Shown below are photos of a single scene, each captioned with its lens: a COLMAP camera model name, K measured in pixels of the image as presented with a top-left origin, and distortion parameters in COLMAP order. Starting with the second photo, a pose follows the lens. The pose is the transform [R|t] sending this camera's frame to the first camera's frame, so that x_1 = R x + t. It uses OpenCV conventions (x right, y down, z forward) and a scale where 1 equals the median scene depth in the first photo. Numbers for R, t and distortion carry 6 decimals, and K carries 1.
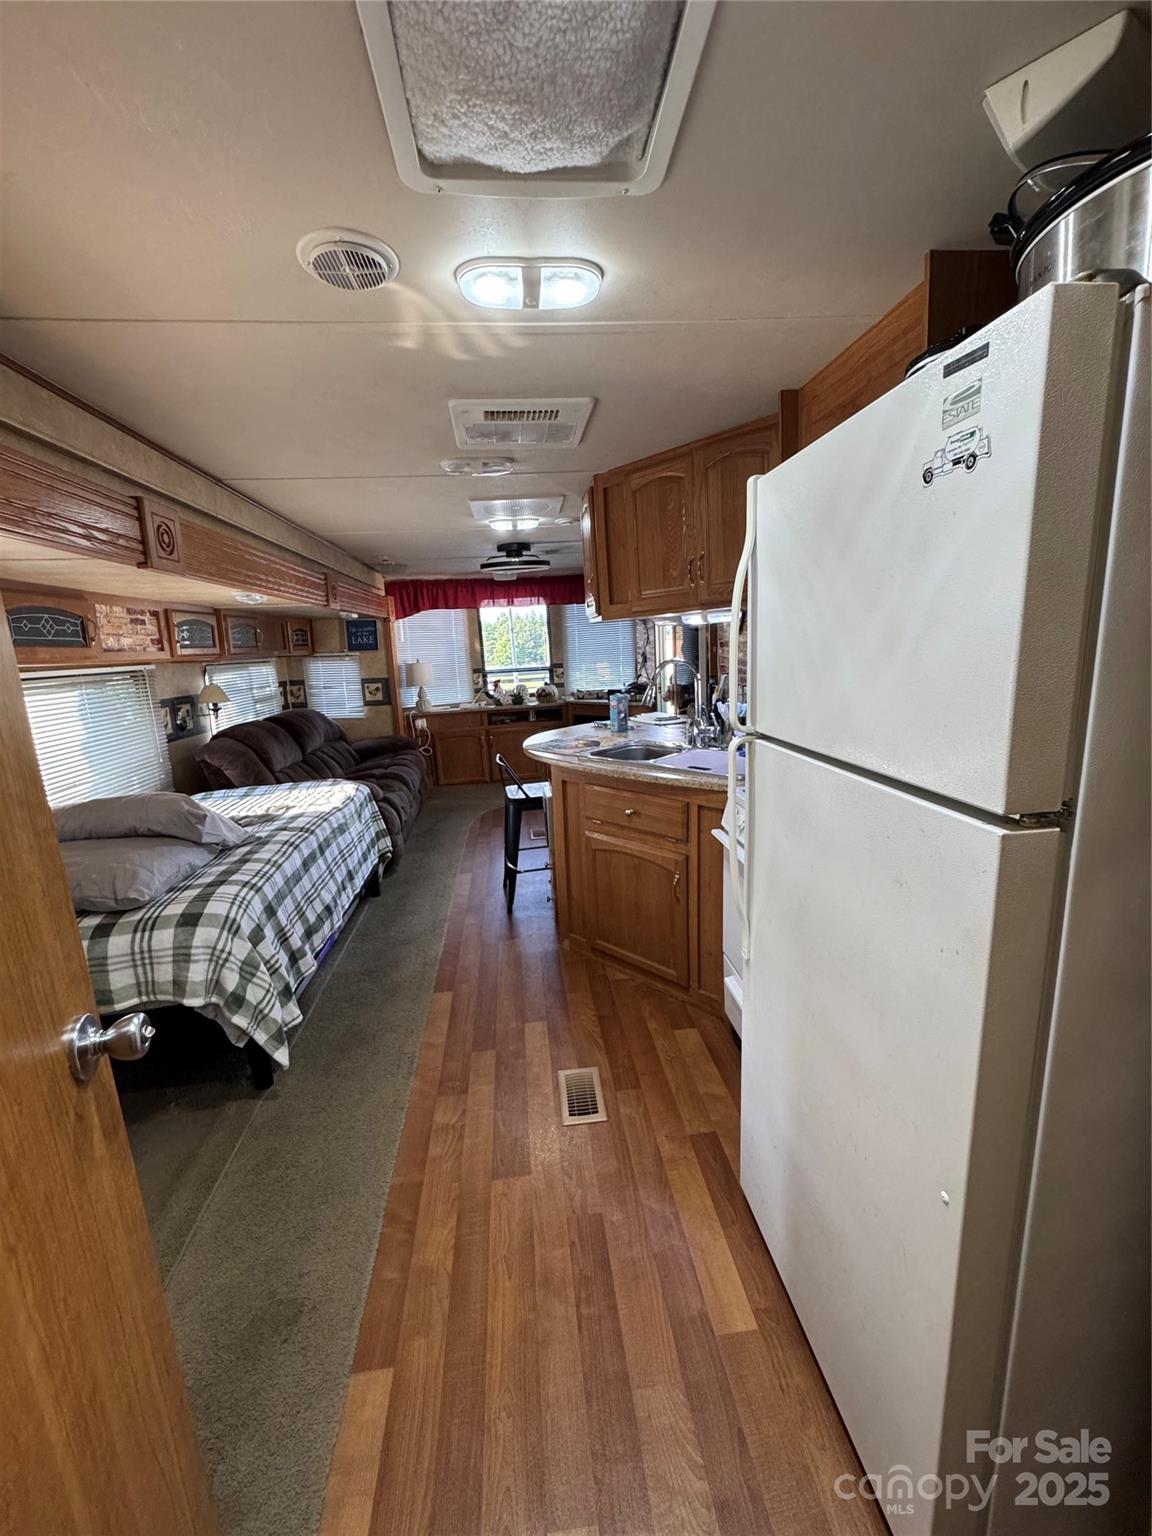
lens RADIAL K [[616.2, 0, 577.6], [0, 616.2, 769.0], [0, 0, 1]] dist [-0.001469, -0.000300]
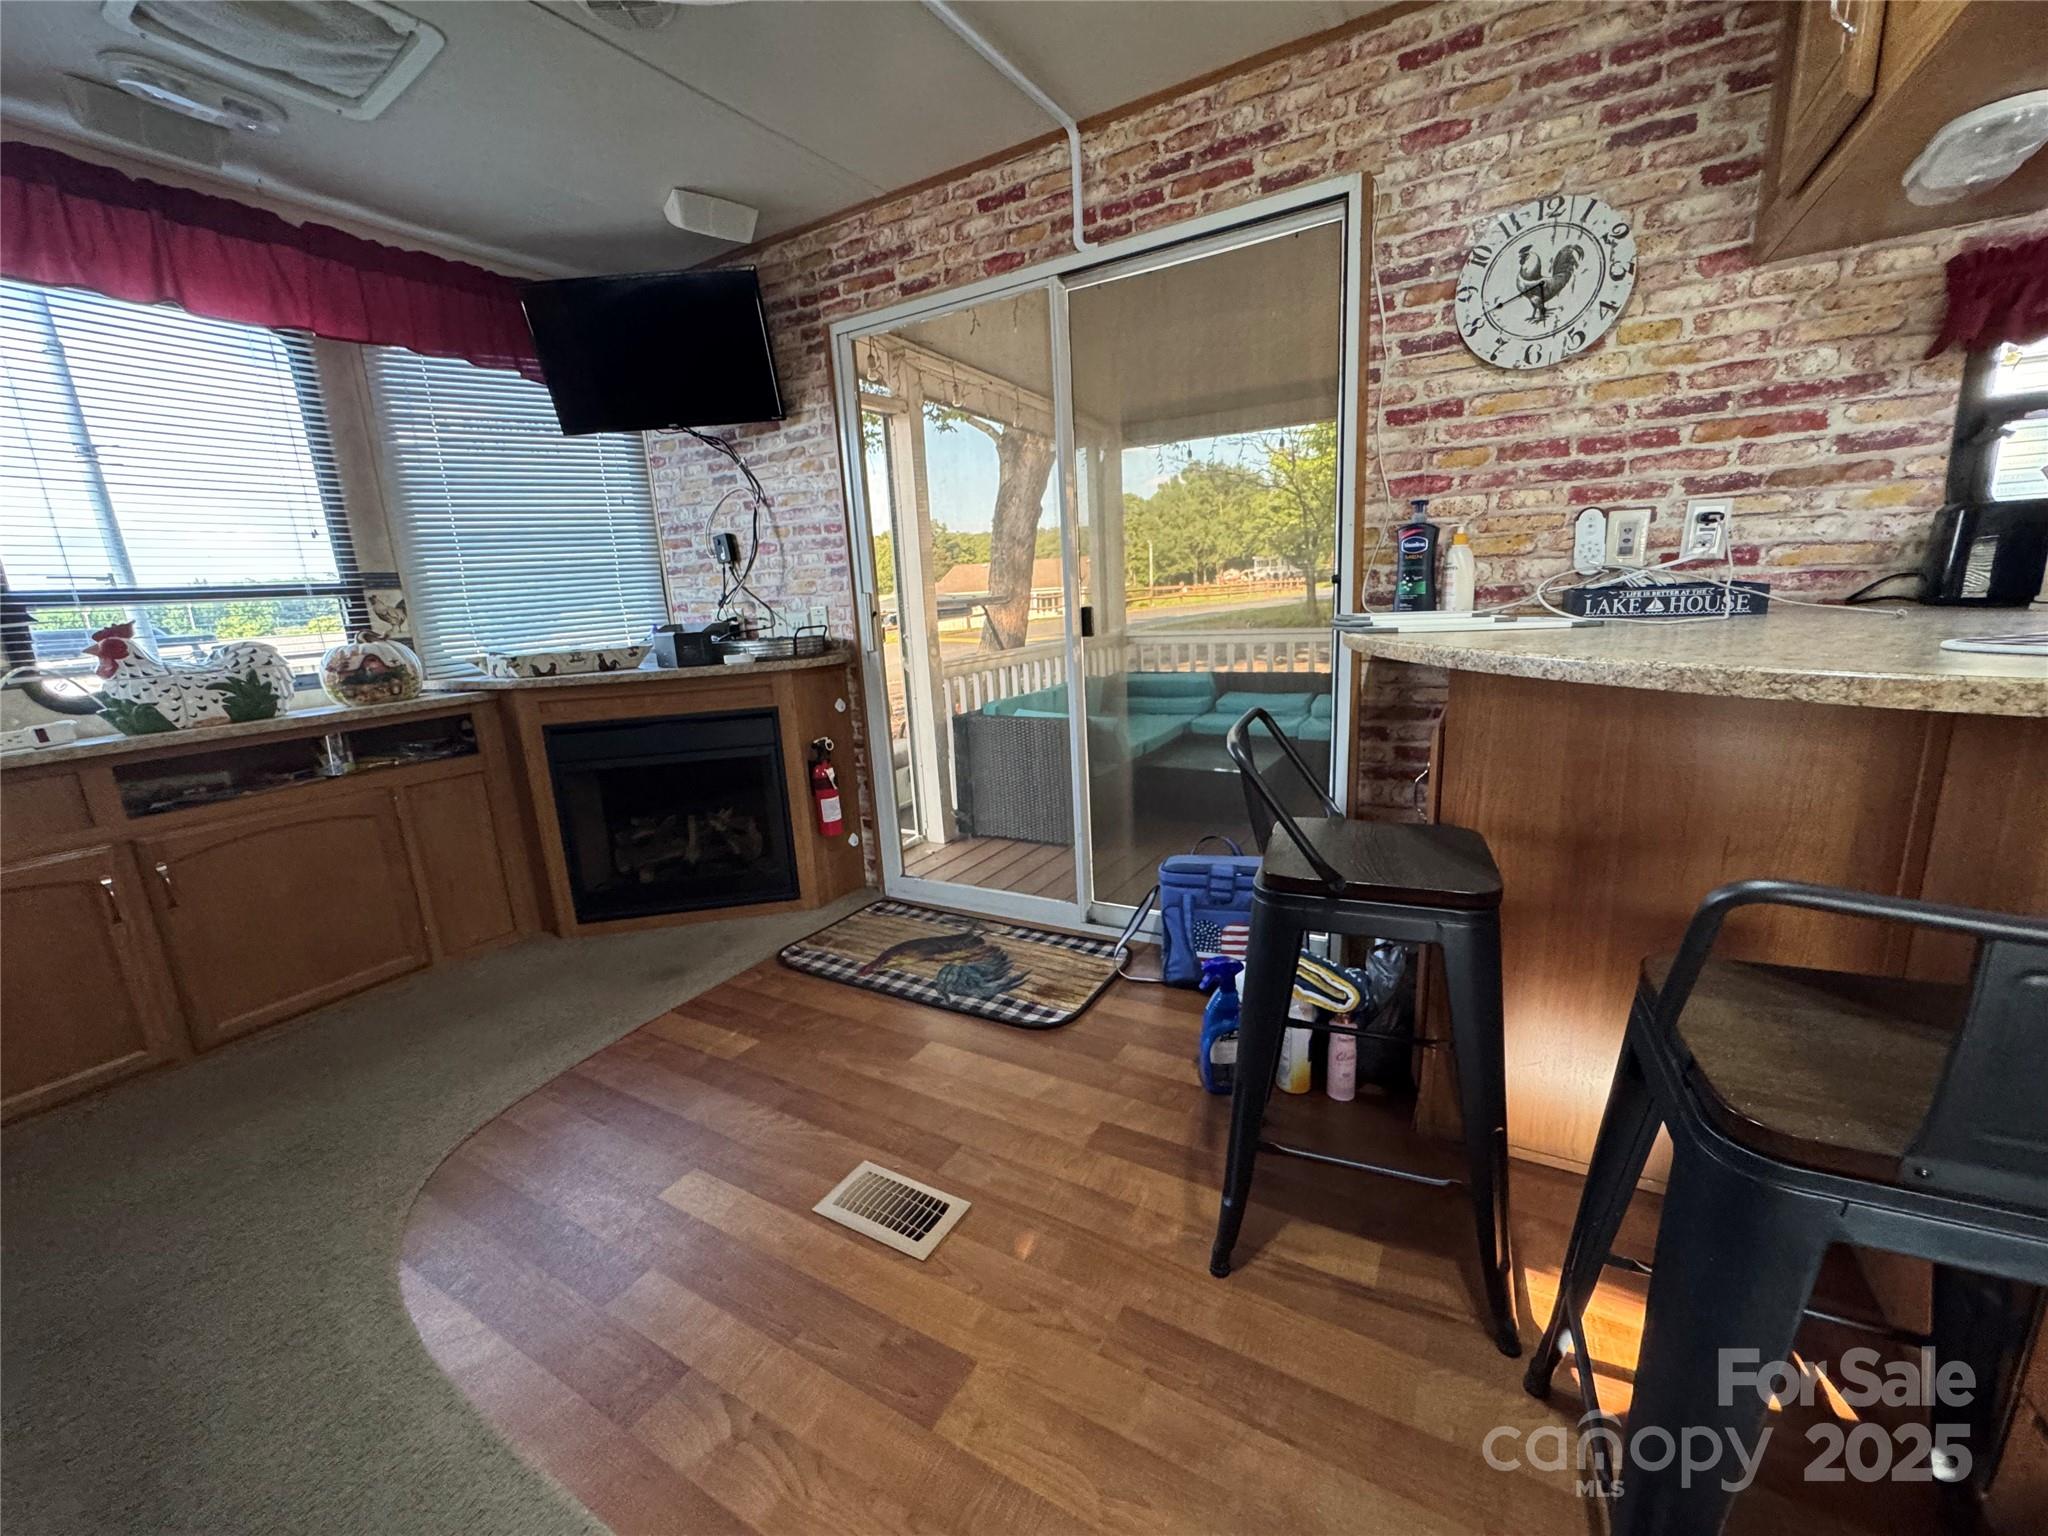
lens RADIAL K [[821.6, 0, 1025.7], [0, 821.6, 766.1], [0, 0, 1]] dist [-0.001469, -0.000300]
pose [[0.600359, -0.153853, 0.784792, -0.345034], [0.187976, 0.980975, 0.048513, -0.082091], [-0.777325, 0.118397, 0.617858, 1.063434]]
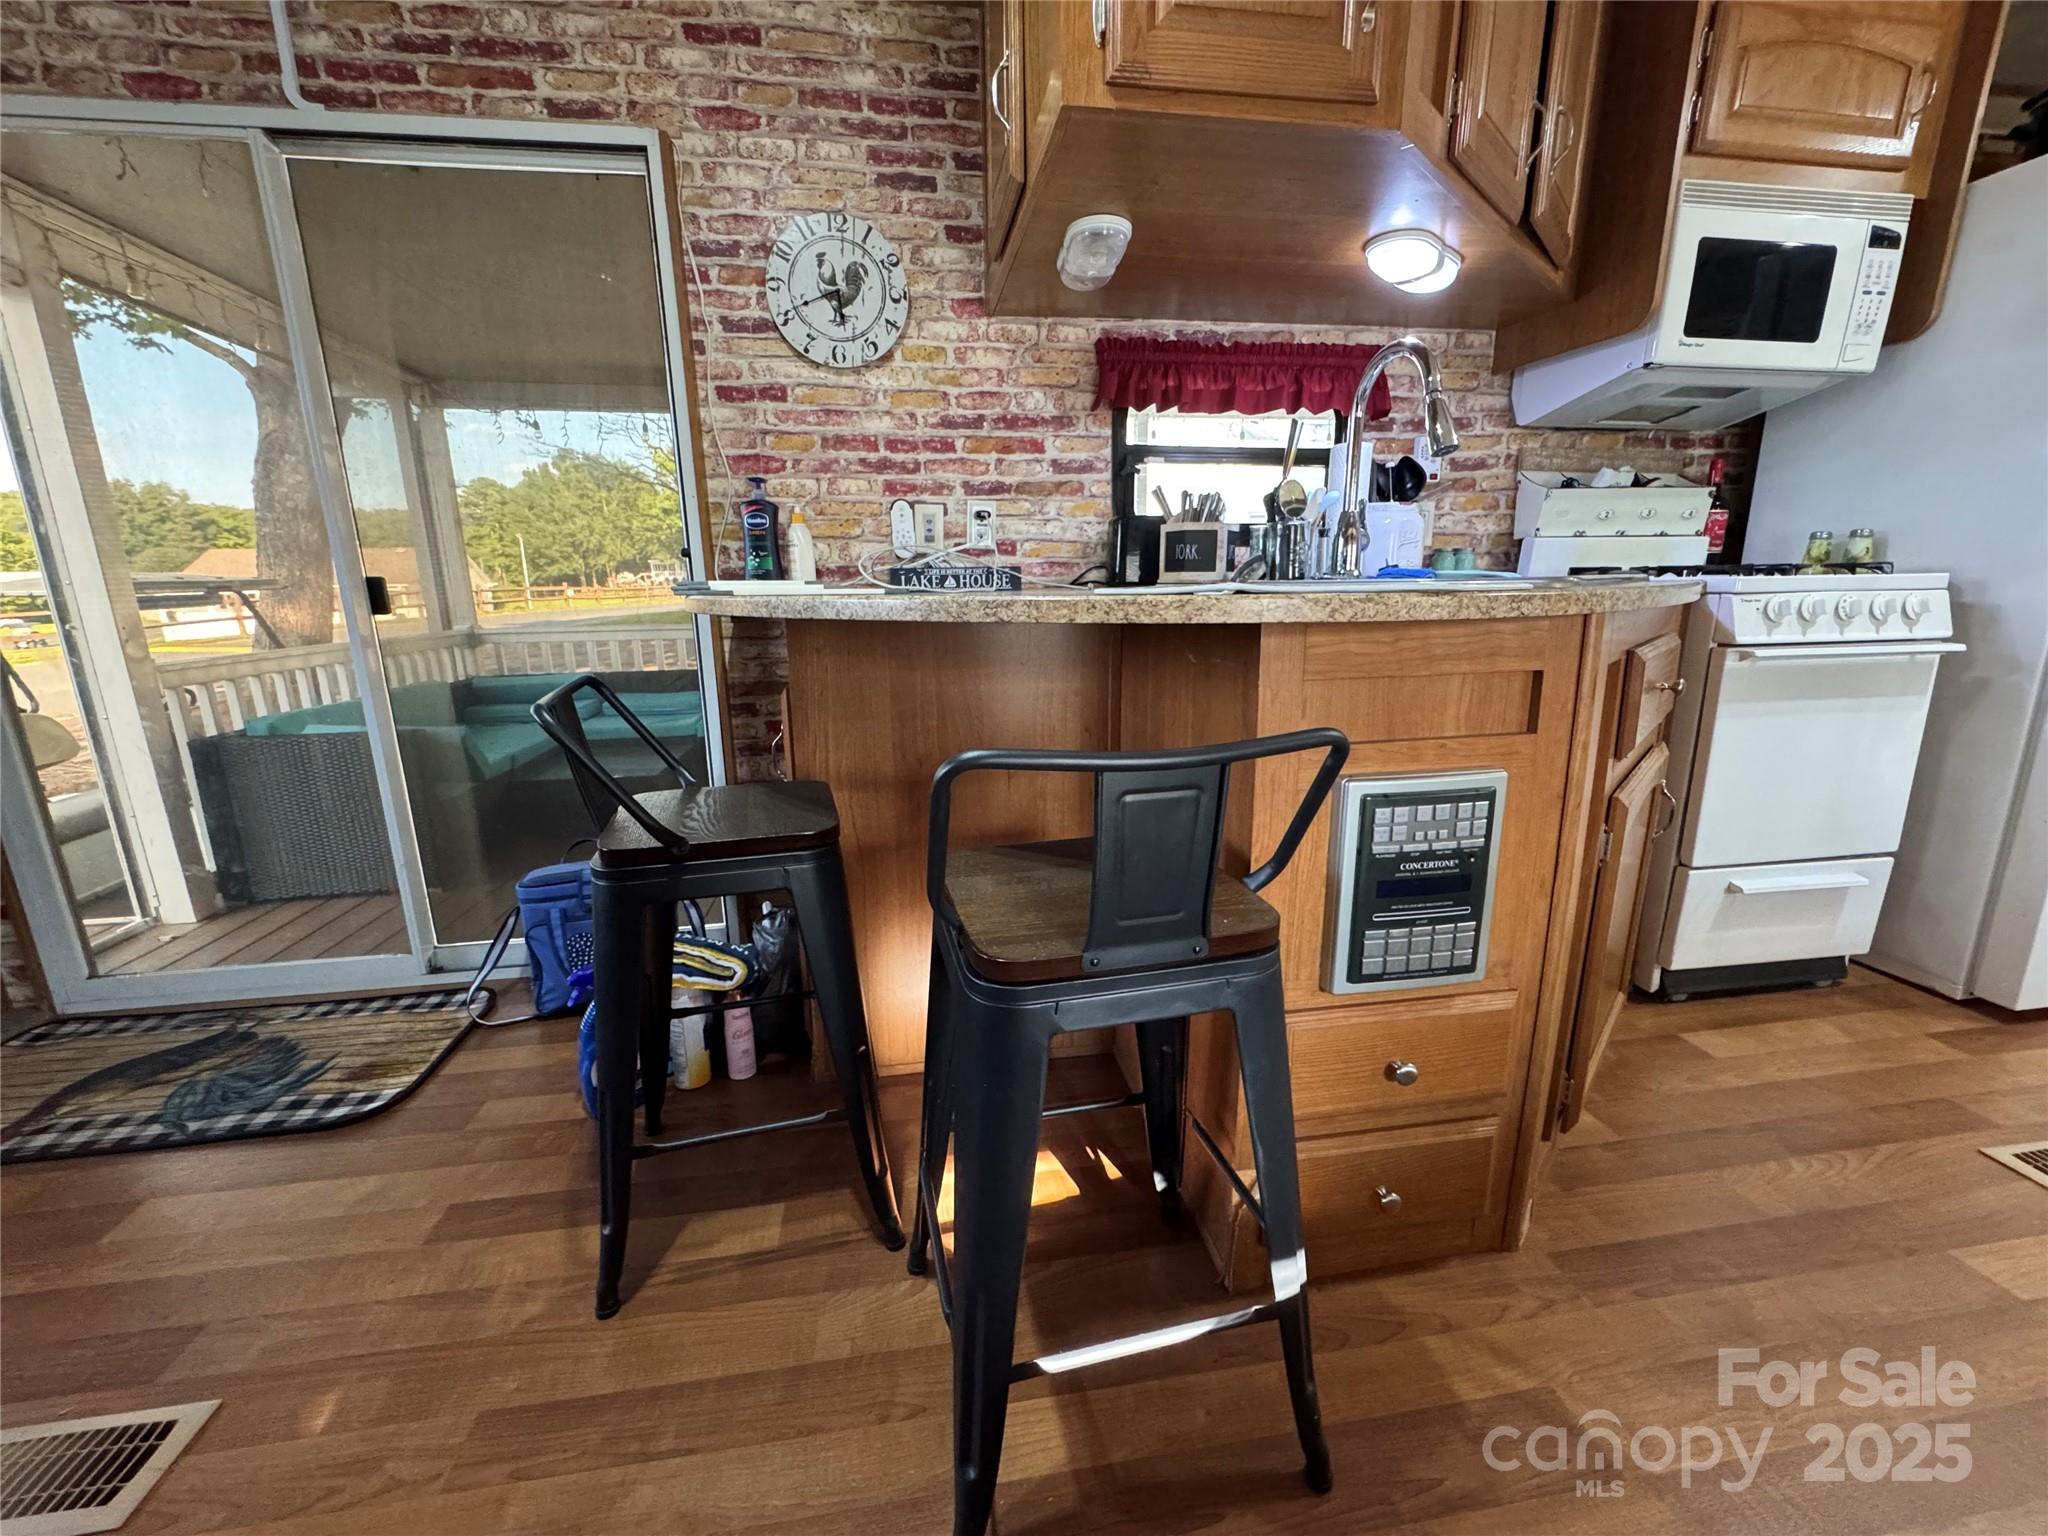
lens RADIAL K [[821.6, 0, 1025.7], [0, 821.6, 766.1], [0, 0, 1]] dist [-0.001469, -0.000300]
pose [[-0.039121, -0.178491, 0.983164, -0.324323], [0.219560, 0.958335, 0.182720, -0.053970], [-0.974814, 0.223012, 0.001699, 1.040690]]
